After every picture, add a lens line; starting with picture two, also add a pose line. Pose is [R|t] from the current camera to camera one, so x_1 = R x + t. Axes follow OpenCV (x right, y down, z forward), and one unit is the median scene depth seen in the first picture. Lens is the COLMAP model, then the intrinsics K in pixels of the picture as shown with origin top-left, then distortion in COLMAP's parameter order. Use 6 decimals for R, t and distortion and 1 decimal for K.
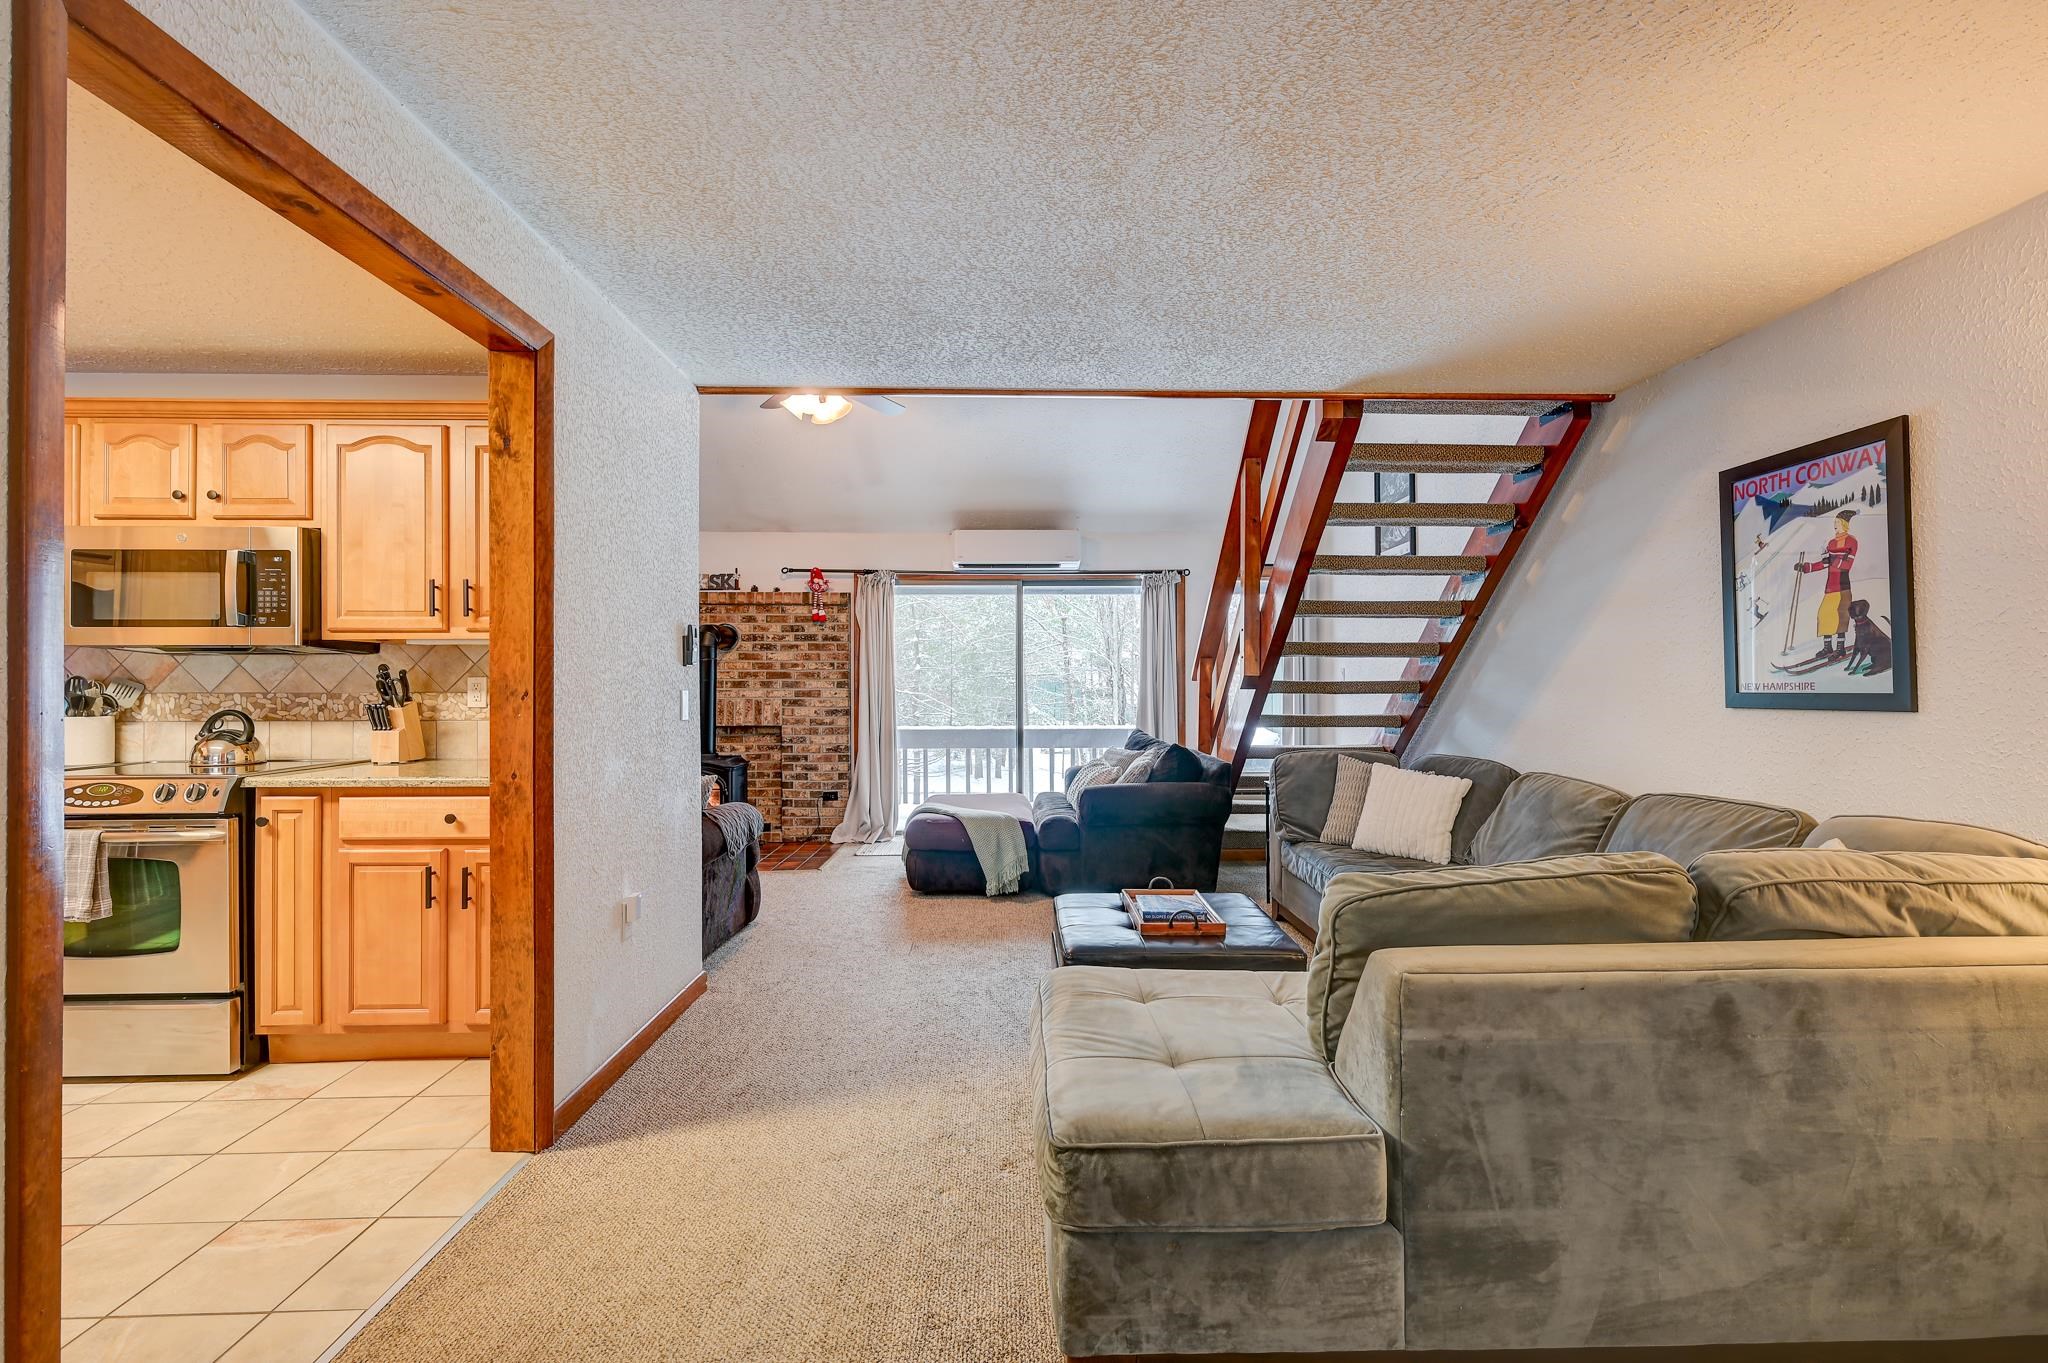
lens RADIAL K [[922.3, 0, 1033.7], [0, 922.3, 680.1], [0, 0, 1]] dist [0.001473, 0.000515]
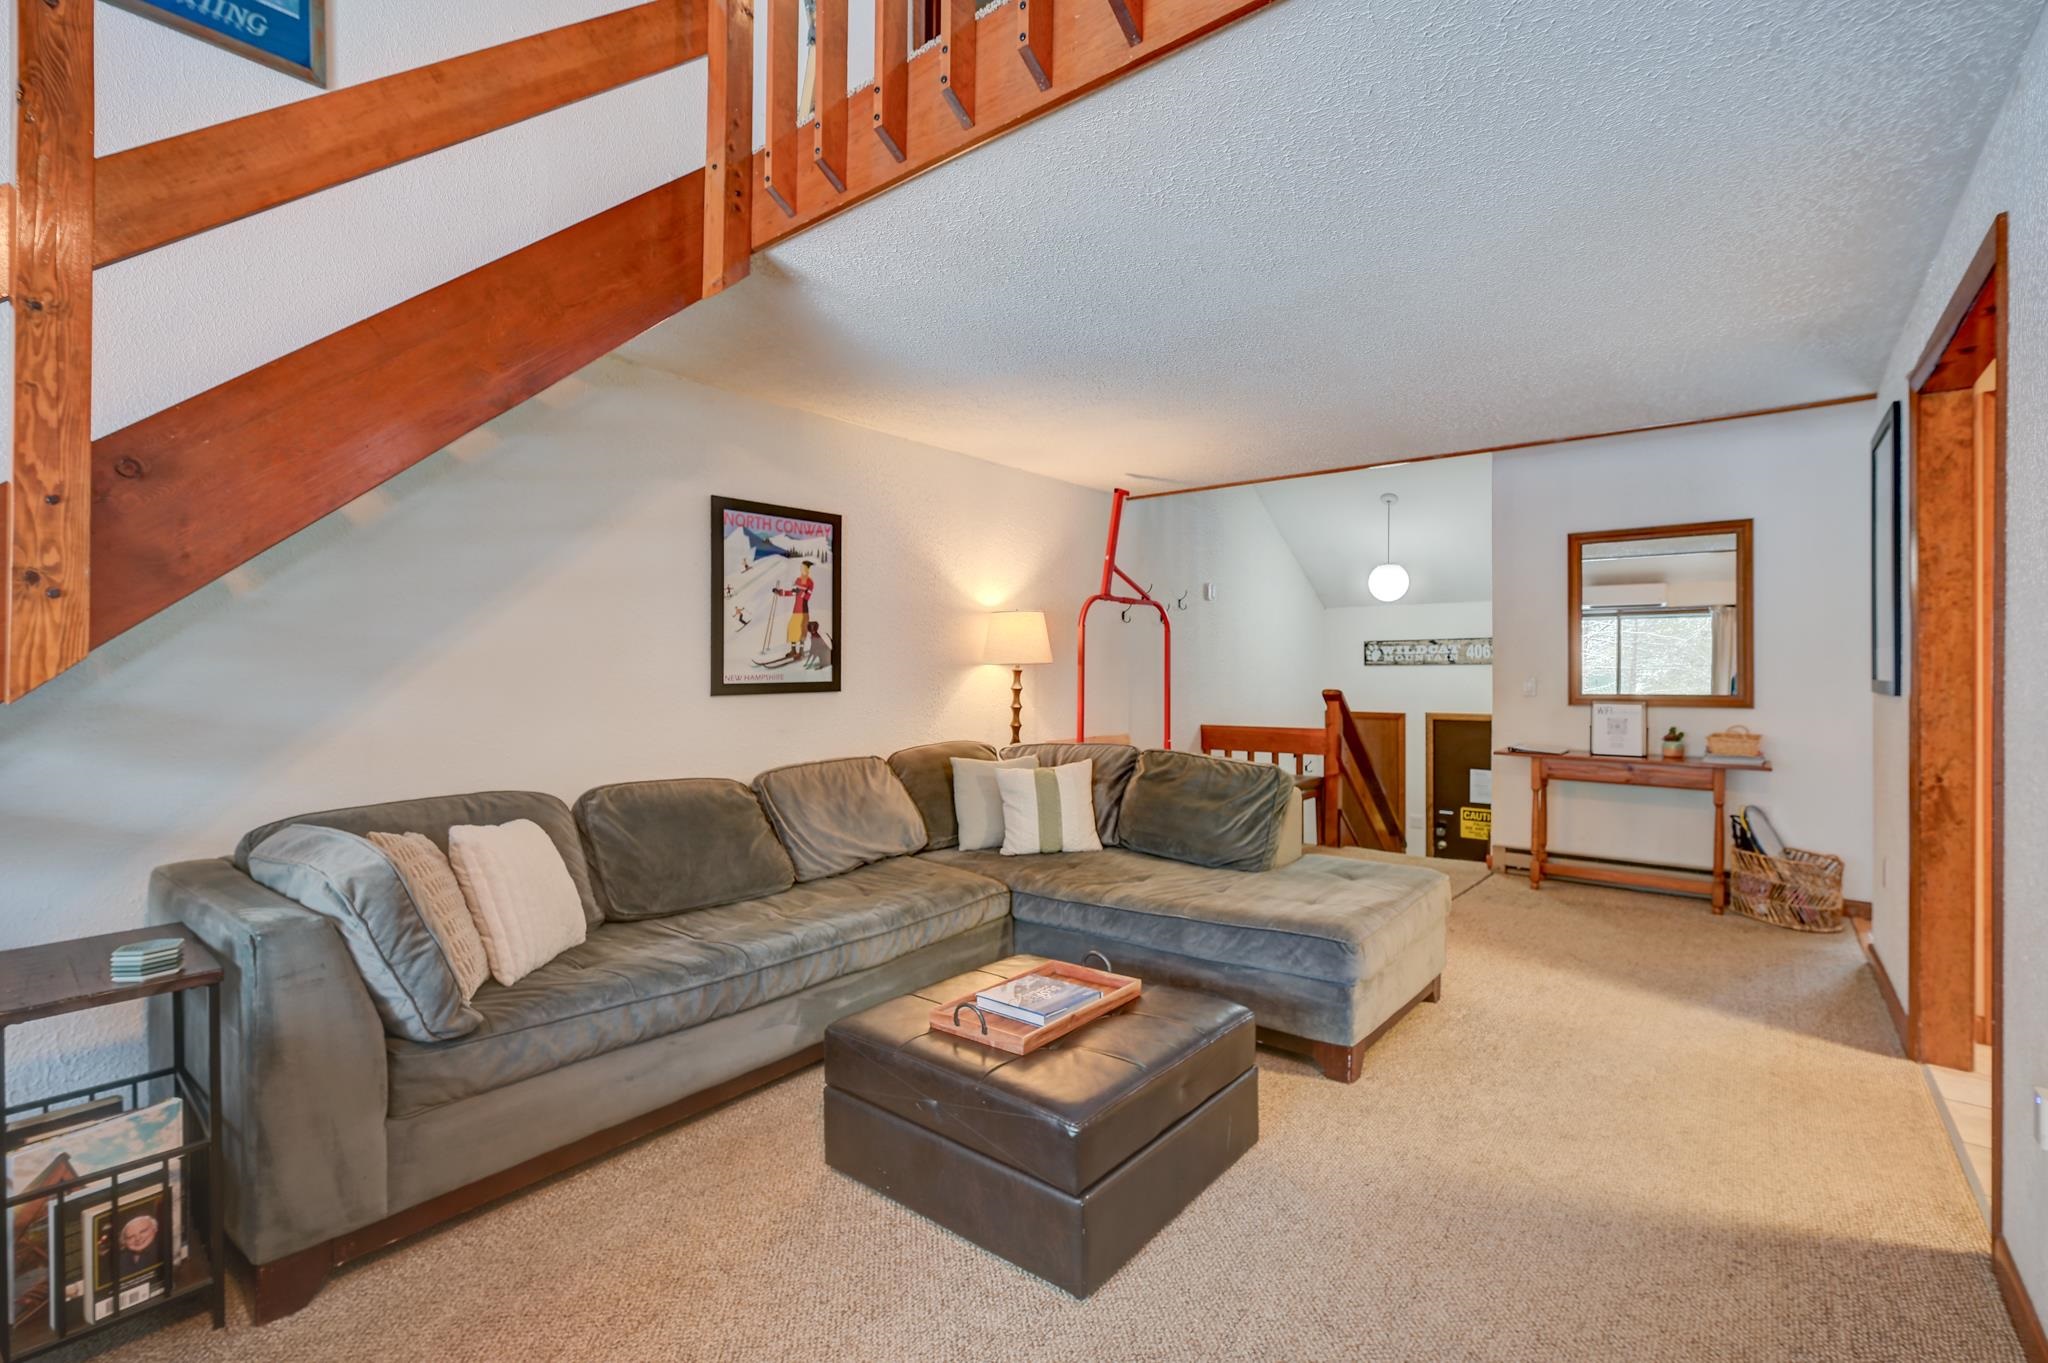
lens RADIAL K [[922.3, 0, 1026.5], [0, 922.3, 671.7], [0, 0, 1]] dist [0.001473, 0.000515]
pose [[-0.762363, 0.002266, 0.647146, -0.290575], [0.000741, 0.999996, -0.002629, 0.001704], [-0.647149, -0.001525, -0.762362, 1.510179]]
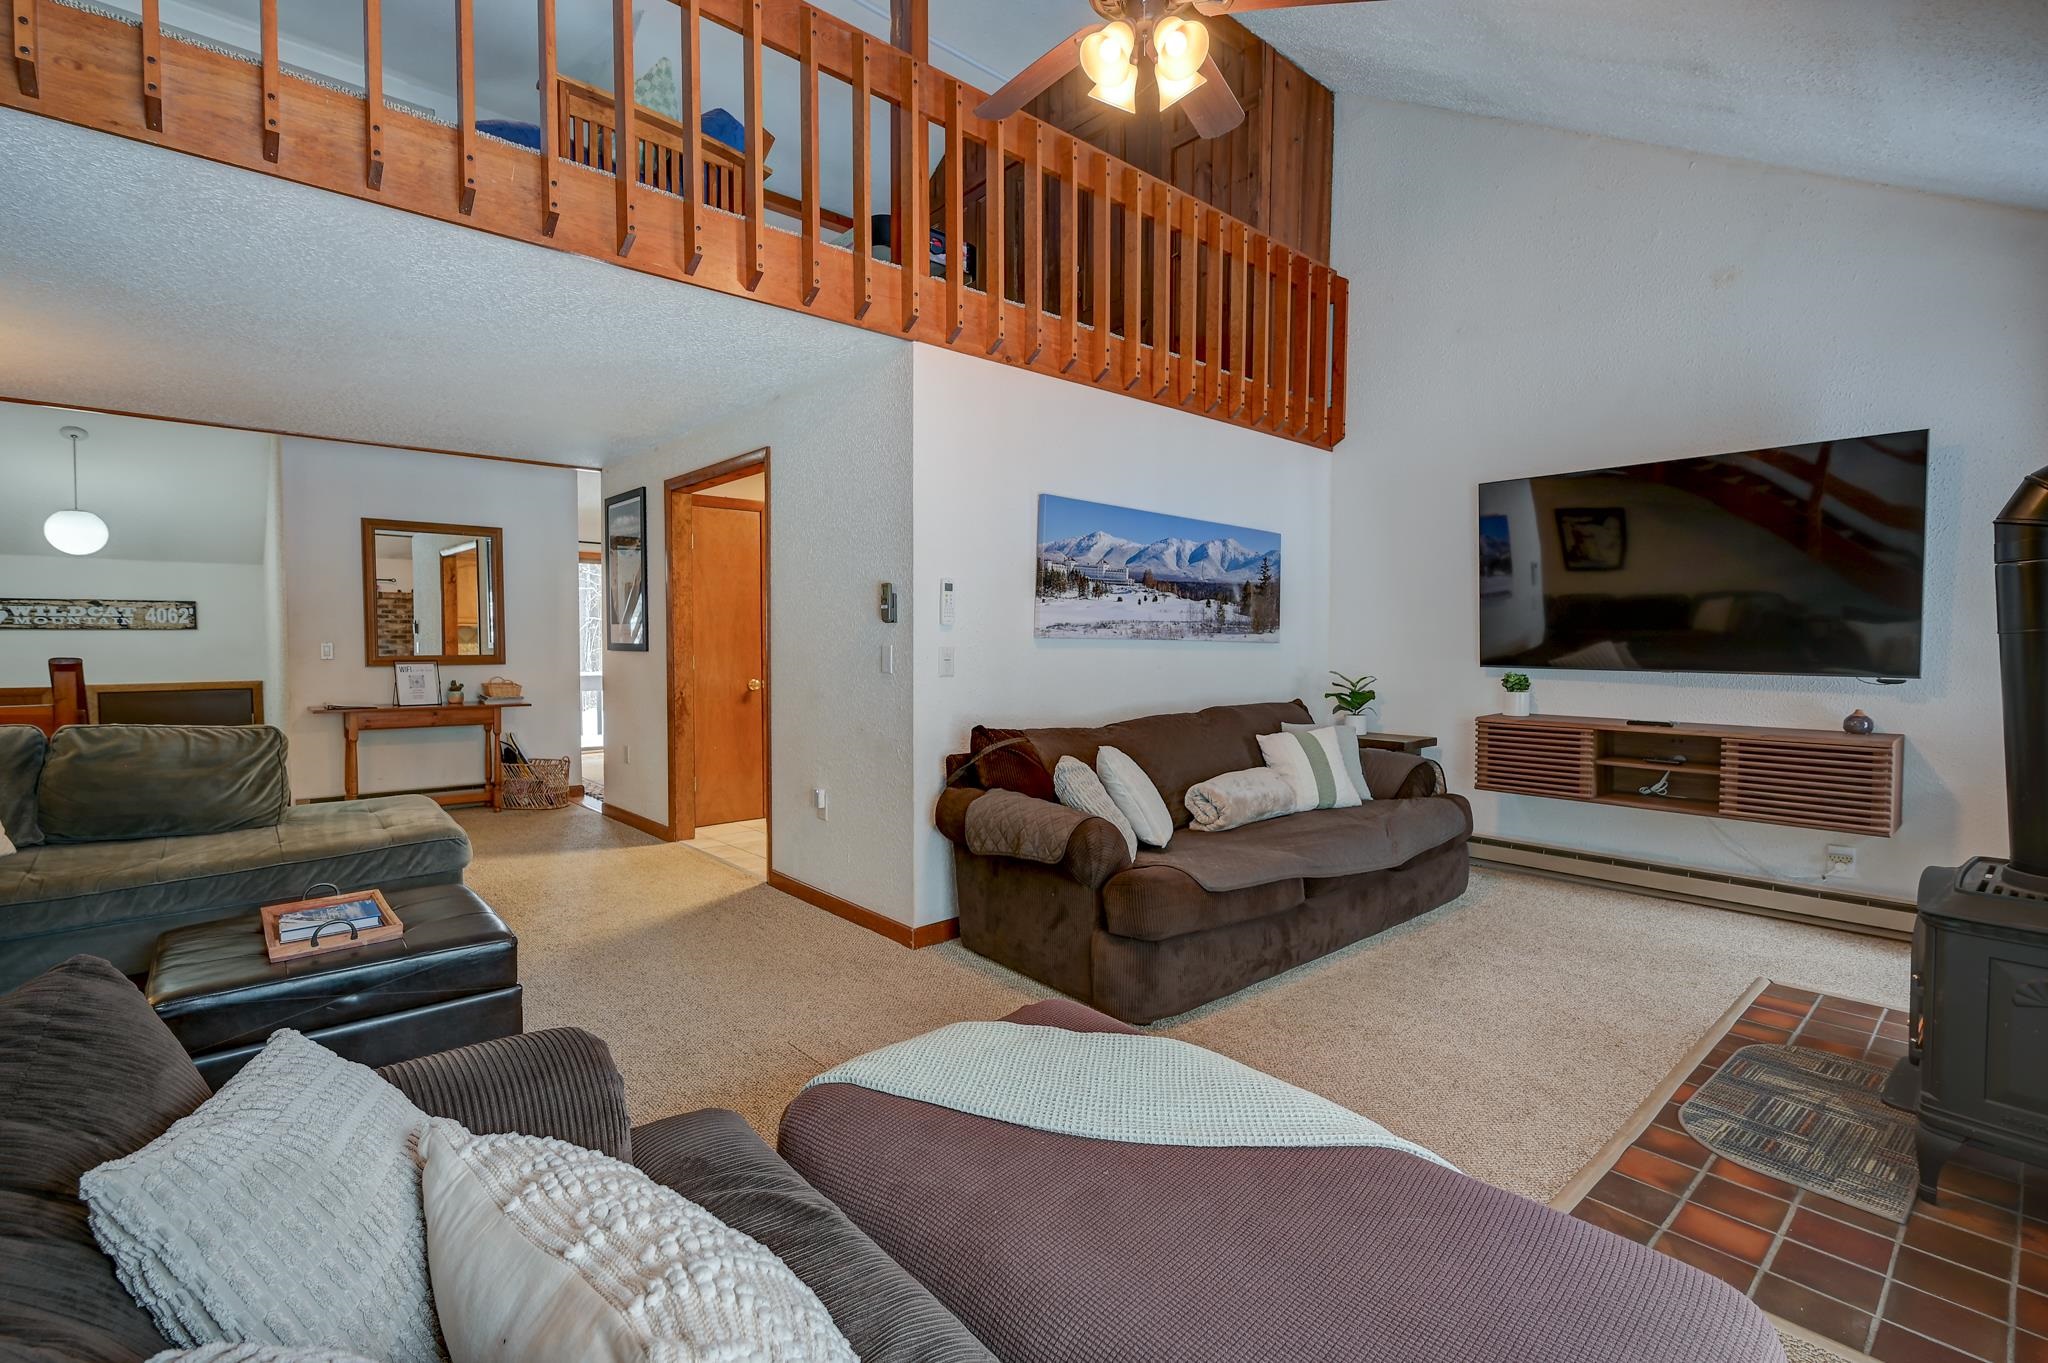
lens RADIAL K [[922.3, 0, 1033.2], [0, 922.3, 672.4], [0, 0, 1]] dist [0.001473, 0.000515]
pose [[-0.768054, 0.023288, -0.639961, 0.181247], [0.001018, 0.999382, 0.035145, 0.004479], [0.640384, 0.026341, -0.767603, 1.960593]]
